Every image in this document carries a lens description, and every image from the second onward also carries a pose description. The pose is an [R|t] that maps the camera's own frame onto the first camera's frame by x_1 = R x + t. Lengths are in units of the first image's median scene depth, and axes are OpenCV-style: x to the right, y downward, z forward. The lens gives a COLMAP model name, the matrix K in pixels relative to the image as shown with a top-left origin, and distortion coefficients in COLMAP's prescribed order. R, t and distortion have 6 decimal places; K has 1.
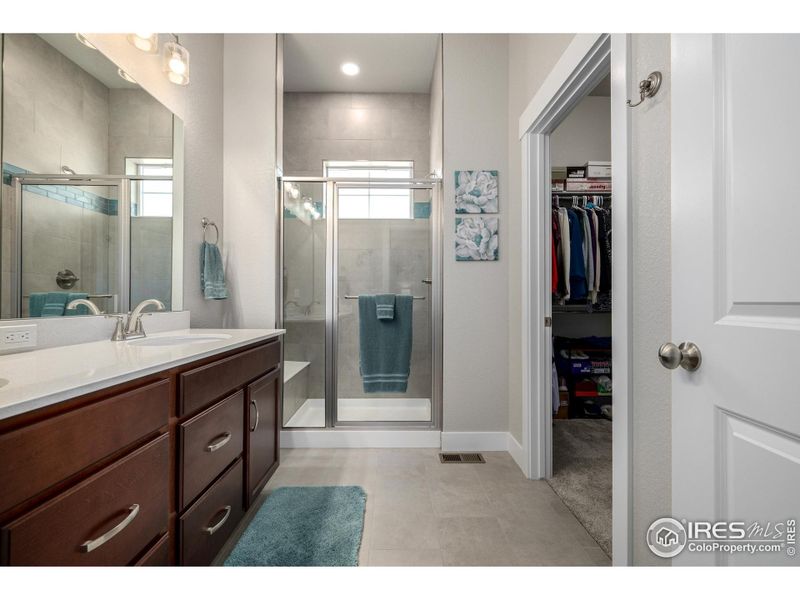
lens RADIAL K [[334.9, 0, 401.2], [0, 334.9, 298.7], [0, 0, 1]] dist [0.002003, -0.000010]
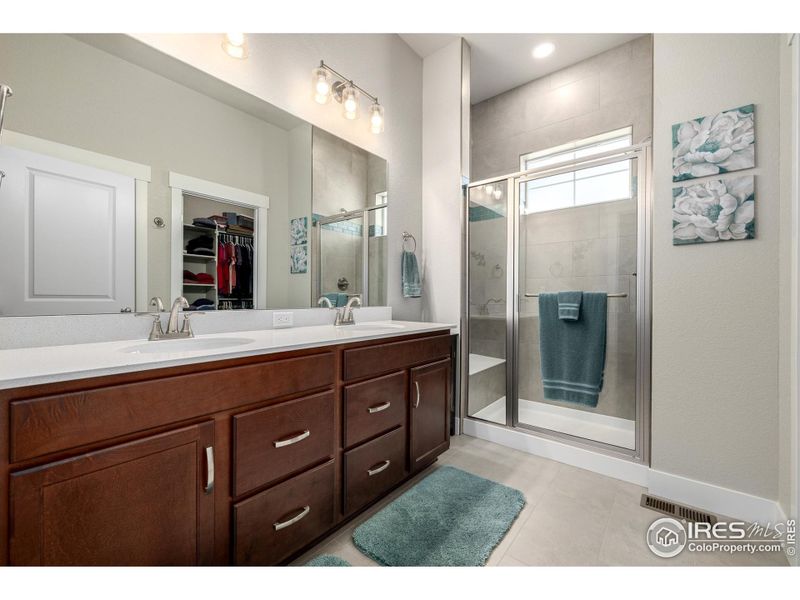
lens RADIAL K [[334.9, 0, 401.2], [0, 334.9, 298.7], [0, 0, 1]] dist [0.002003, -0.000010]
pose [[0.764769, 0.001137, -0.644304, 0.181645], [0.001500, 0.999993, 0.003544, 0.001824], [0.644303, -0.003677, 0.764761, 0.036503]]
